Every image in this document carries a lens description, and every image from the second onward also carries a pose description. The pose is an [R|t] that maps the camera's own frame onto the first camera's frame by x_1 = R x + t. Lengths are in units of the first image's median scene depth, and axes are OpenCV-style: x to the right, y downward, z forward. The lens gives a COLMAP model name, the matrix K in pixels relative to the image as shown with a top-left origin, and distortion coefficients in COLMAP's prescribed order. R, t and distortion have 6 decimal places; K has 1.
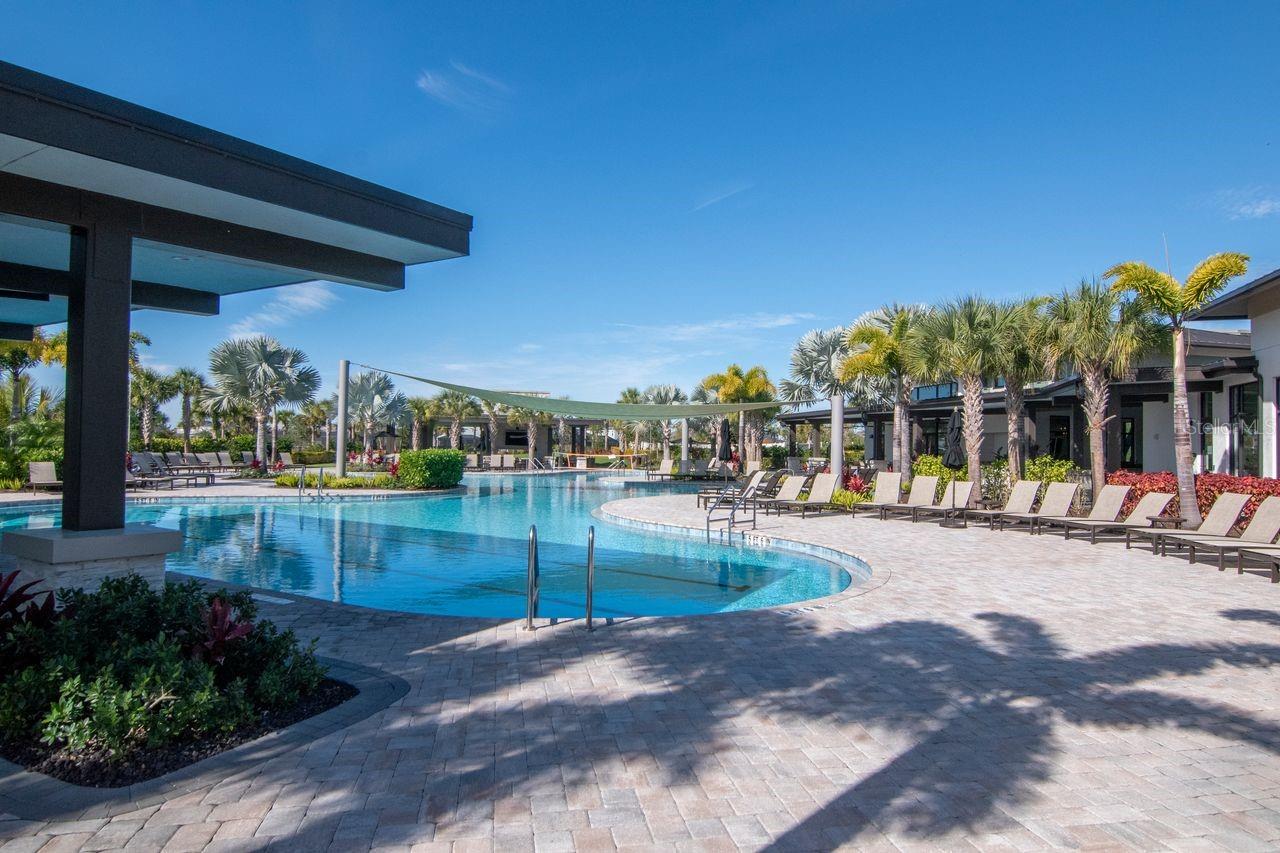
lens RADIAL K [[759.0, 0, 642.6], [0, 759.0, 427.3], [0, 0, 1]] dist [0.006826, 0.001023]
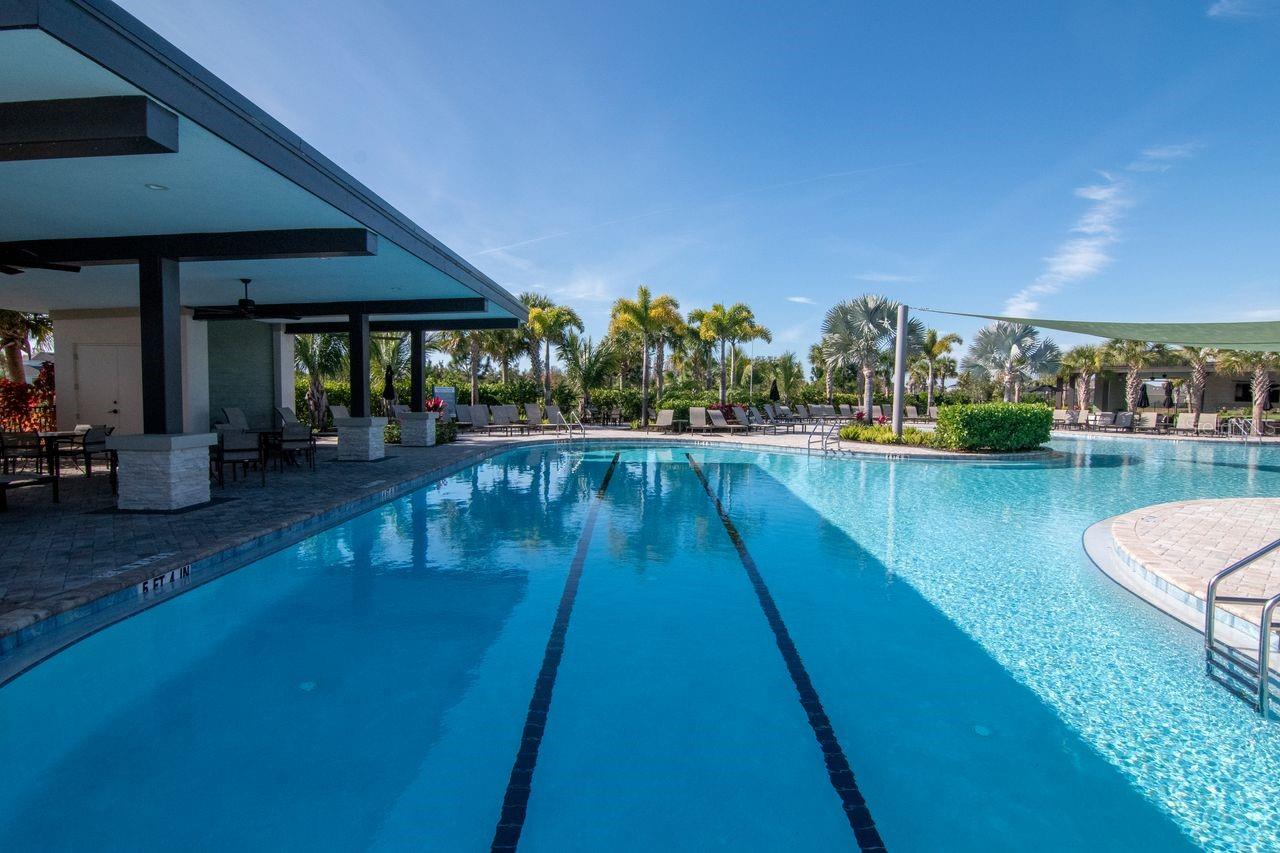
lens RADIAL K [[626.9, 0, 645.9], [0, 626.9, 421.3], [0, 0, 1]] dist [0.001438, -0.016399]
pose [[0.512876, 0.033117, -0.857824, 0.061837], [0.013471, 0.998822, 0.046614, 0.007471], [0.858357, -0.035463, 0.511825, 0.202203]]
